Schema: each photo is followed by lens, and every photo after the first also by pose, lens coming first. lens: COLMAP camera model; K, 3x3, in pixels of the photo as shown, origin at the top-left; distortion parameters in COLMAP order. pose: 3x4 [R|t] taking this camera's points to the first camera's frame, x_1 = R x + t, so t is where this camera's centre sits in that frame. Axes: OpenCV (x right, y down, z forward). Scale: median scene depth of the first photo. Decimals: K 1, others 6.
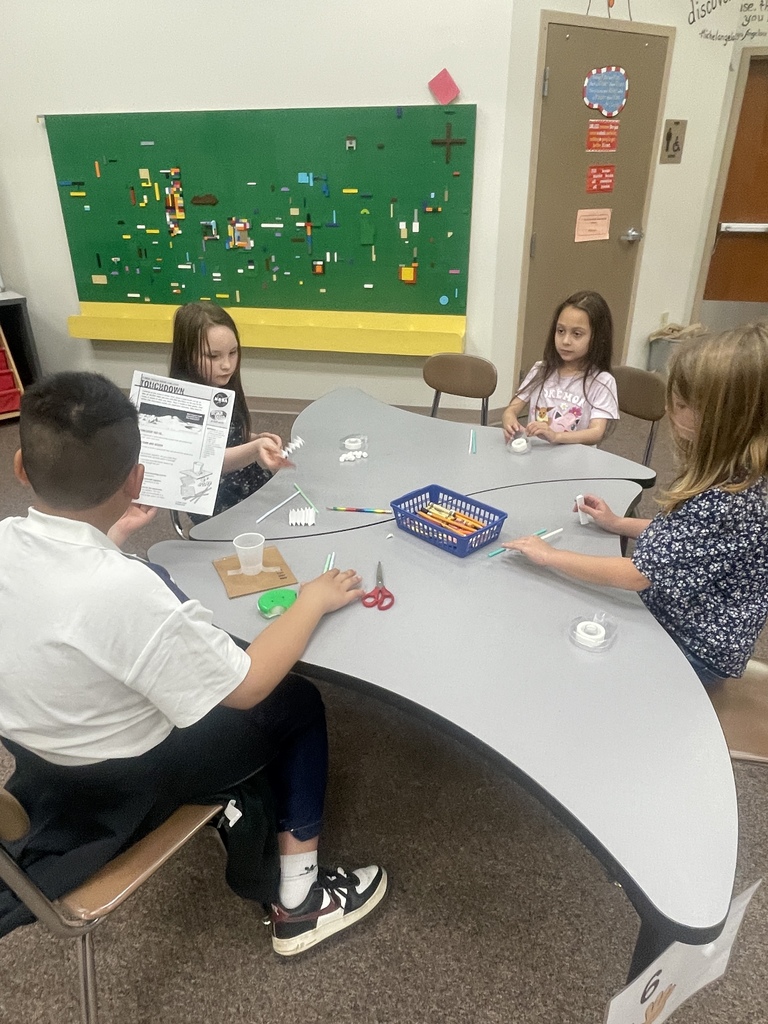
lens RADIAL K [[684.4, 0, 384.0], [0, 684.4, 512.0], [0, 0, 1]] dist [0.001831, -0.002679]
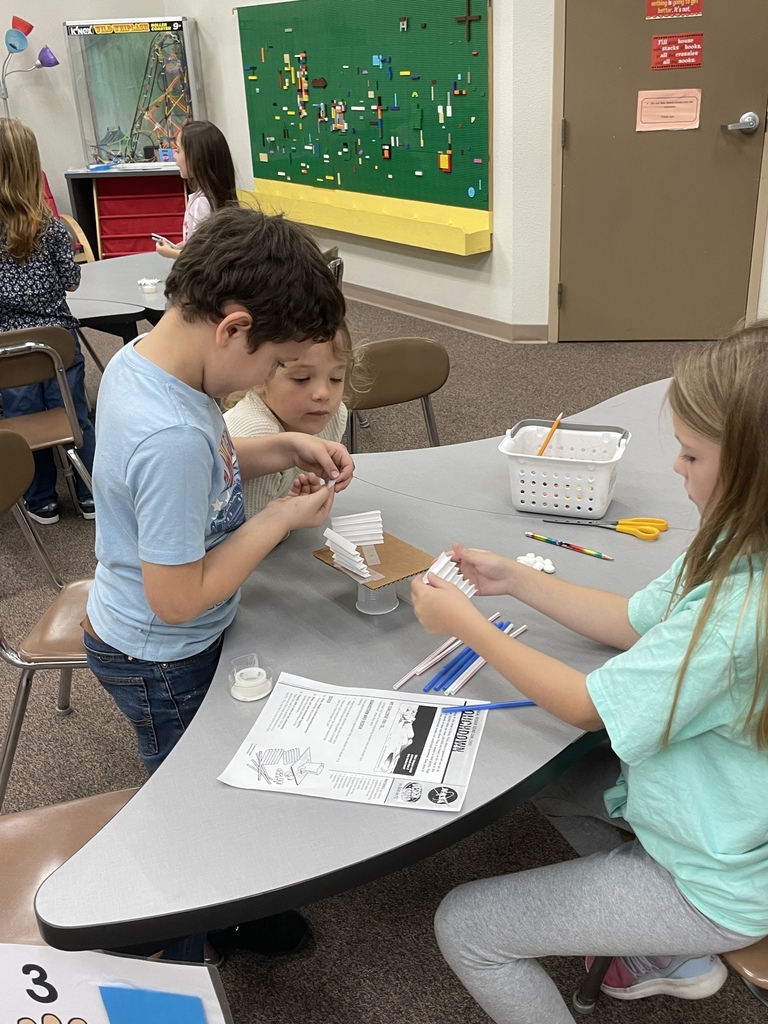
lens RADIAL K [[1011.8, 0, 384.0], [0, 1011.8, 512.0], [0, 0, 1]] dist [0.102984, -0.108646]
pose [[0.745002, 0.251764, -0.617727, 0.944353], [-0.266397, 0.961282, 0.070499, 0.035894], [0.611559, 0.112039, 0.783226, -0.091665]]
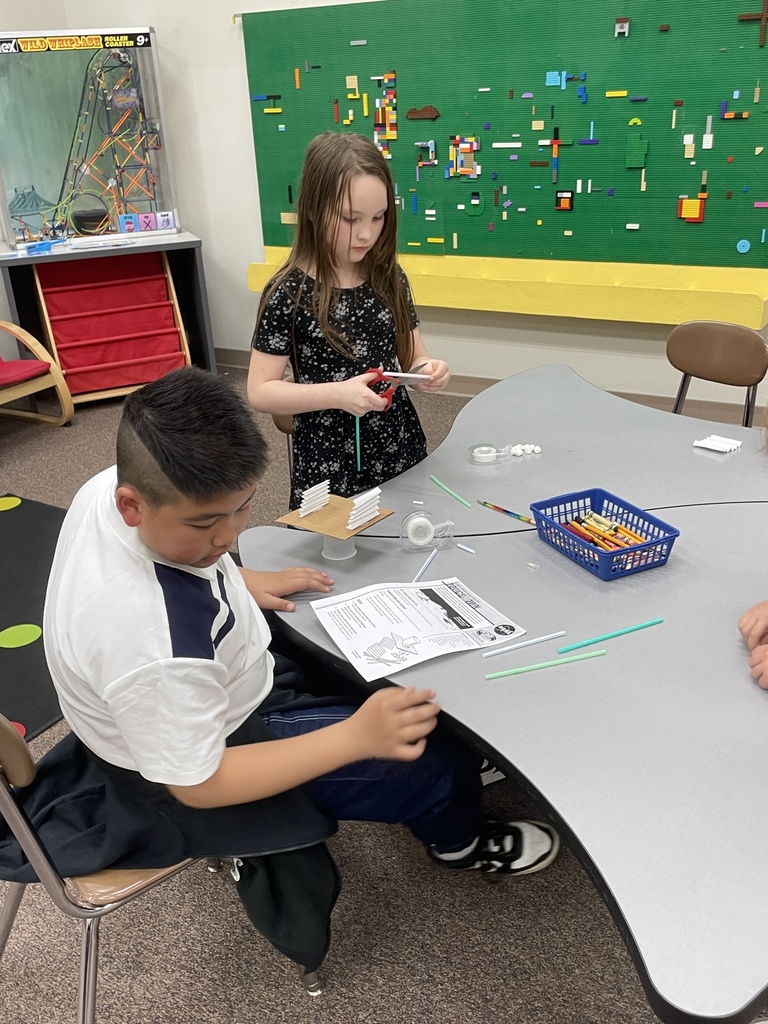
lens RADIAL K [[1011.8, 0, 384.0], [0, 1011.8, 512.0], [0, 0, 1]] dist [0.102984, -0.108646]
pose [[0.946607, 0.088875, -0.309897, 0.088344], [-0.102254, 0.994387, -0.027167, 0.018118], [0.305743, 0.057404, 0.950382, -0.066452]]
